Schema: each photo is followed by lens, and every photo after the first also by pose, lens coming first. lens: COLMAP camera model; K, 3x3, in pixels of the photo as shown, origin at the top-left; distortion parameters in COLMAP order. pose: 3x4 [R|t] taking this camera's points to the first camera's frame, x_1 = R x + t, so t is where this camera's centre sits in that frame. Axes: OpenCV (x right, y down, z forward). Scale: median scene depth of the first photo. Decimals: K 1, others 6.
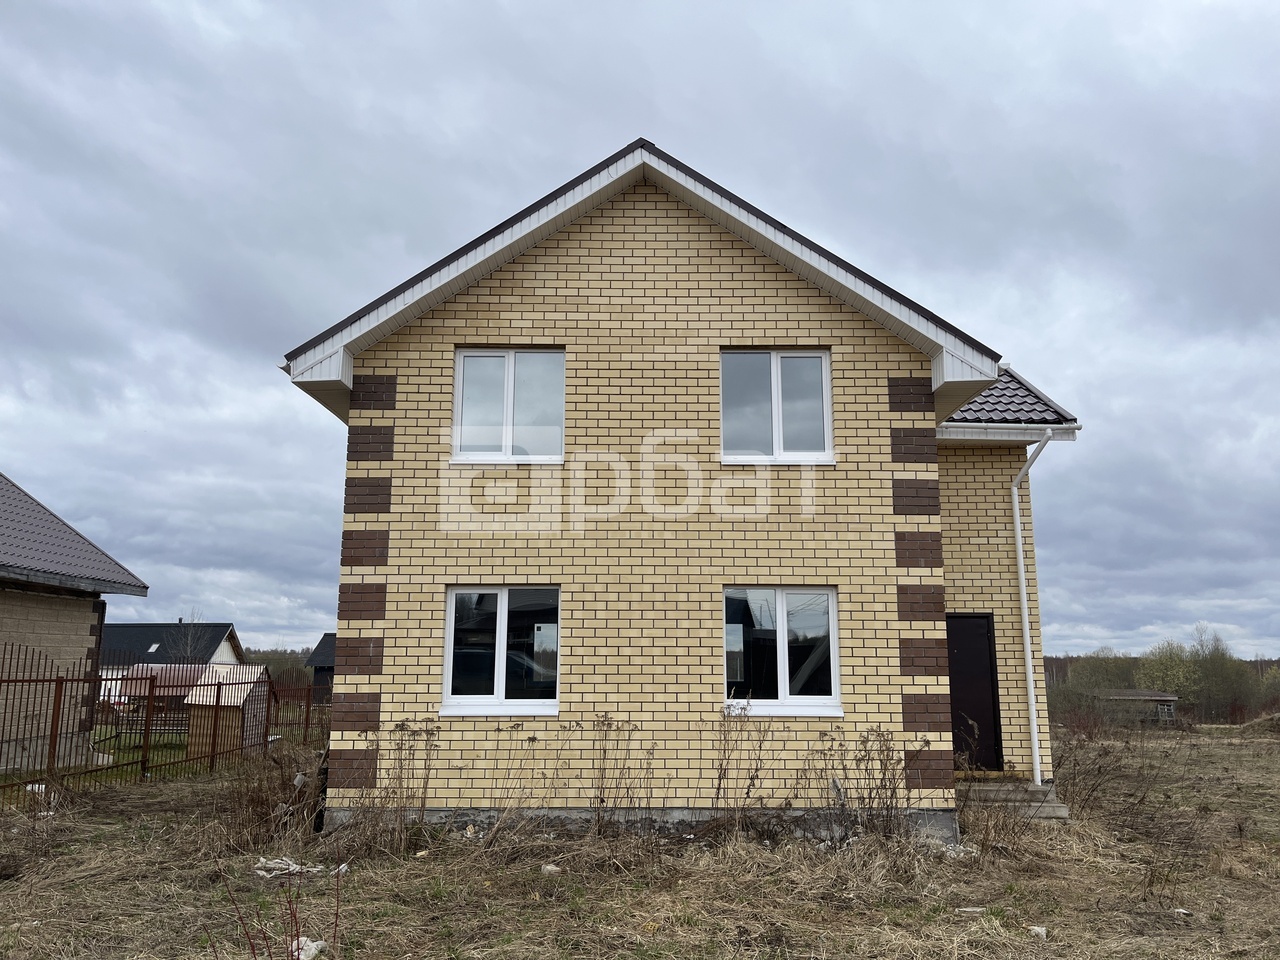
lens RADIAL K [[971.7, 0, 640.0], [0, 971.7, 480.0], [0, 0, 1]] dist [0.153017, -0.382744]
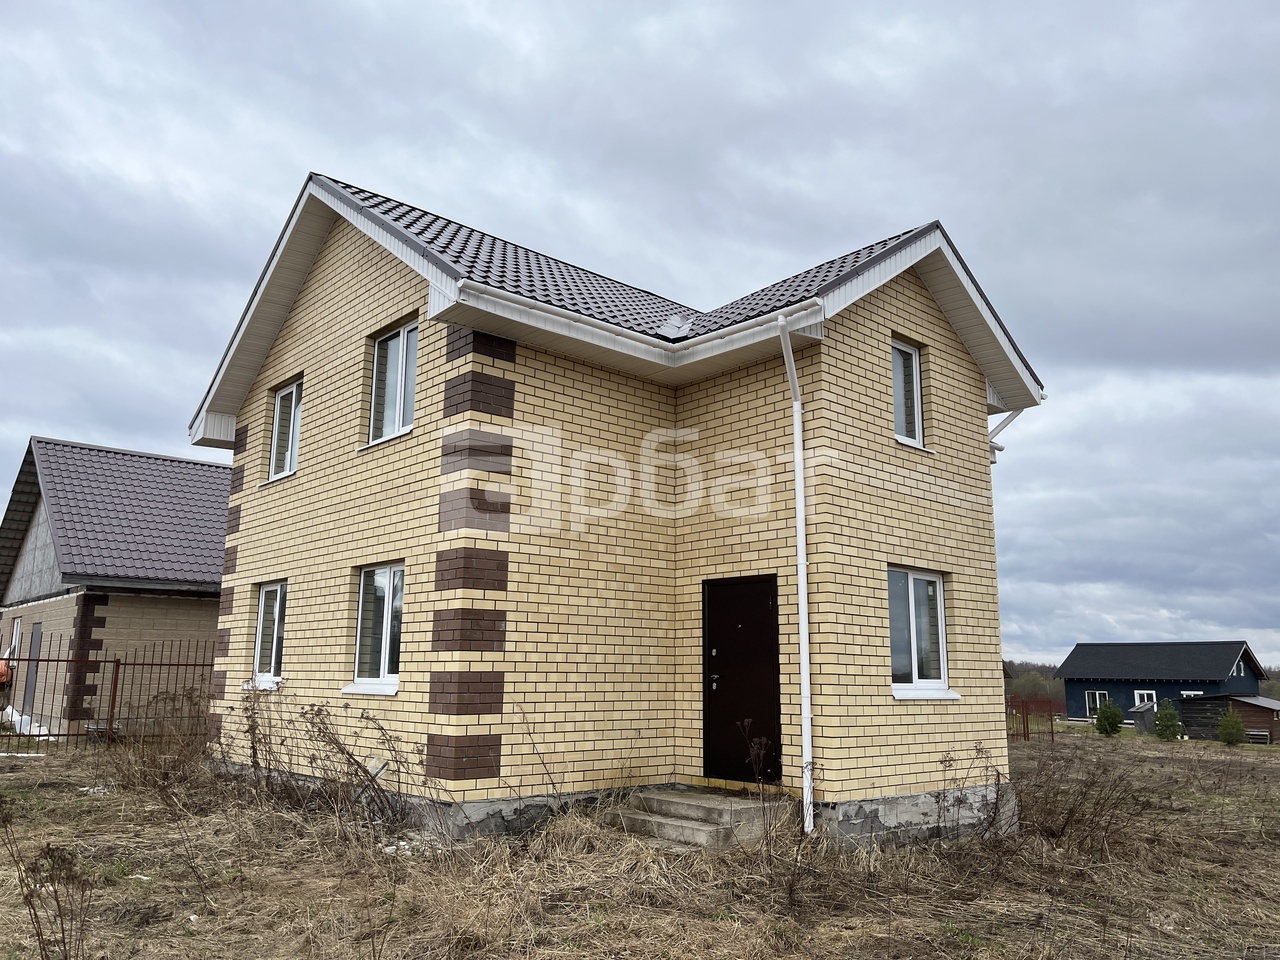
lens RADIAL K [[971.7, 0, 640.0], [0, 971.7, 480.0], [0, 0, 1]] dist [0.153017, -0.382744]
pose [[0.660663, -0.140576, -0.737403, 1.053268], [0.129204, 0.988944, -0.072771, 0.129952], [0.739480, -0.047198, 0.671522, 0.528892]]
